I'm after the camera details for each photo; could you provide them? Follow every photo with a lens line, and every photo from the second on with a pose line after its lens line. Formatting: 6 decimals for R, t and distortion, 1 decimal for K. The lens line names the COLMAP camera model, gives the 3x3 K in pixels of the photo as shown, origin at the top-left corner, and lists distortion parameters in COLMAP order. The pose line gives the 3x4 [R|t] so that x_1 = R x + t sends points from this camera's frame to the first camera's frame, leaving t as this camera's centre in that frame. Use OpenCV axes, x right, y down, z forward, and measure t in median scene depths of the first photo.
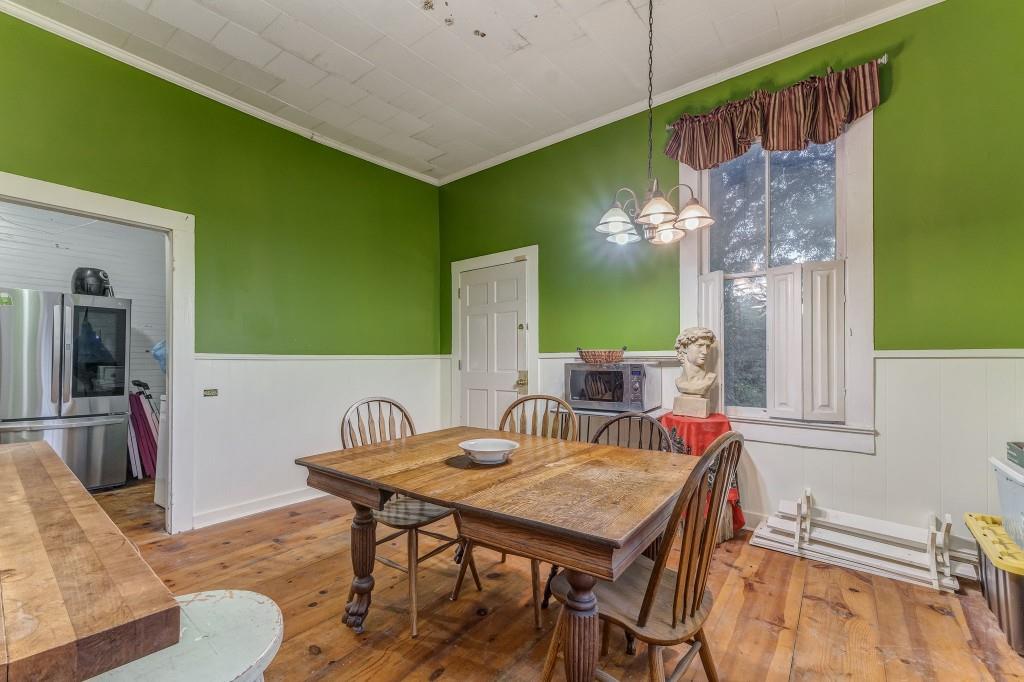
lens RADIAL K [[413.5, 0, 524.7], [0, 413.5, 355.9], [0, 0, 1]] dist [0.003773, -0.000181]
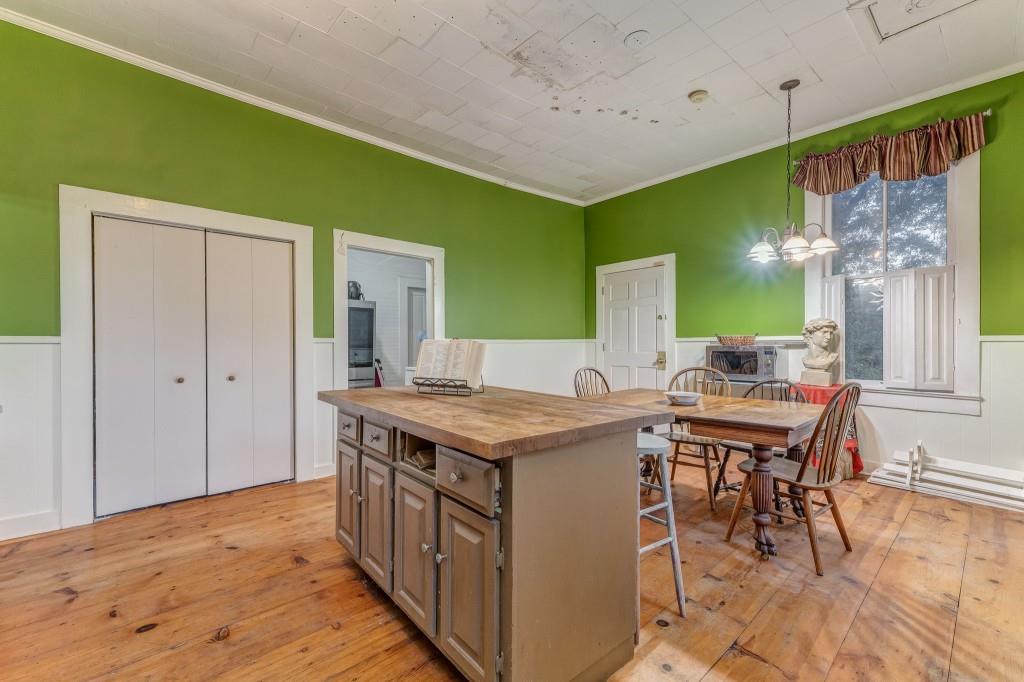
lens RADIAL K [[413.5, 0, 510.0], [0, 413.5, 341.8], [0, 0, 1]] dist [0.003773, -0.000181]
pose [[0.975709, -0.000367, -0.219070, -0.271871], [0.001512, 0.999986, 0.005056, -0.002647], [0.219065, -0.005264, 0.975696, -0.523714]]
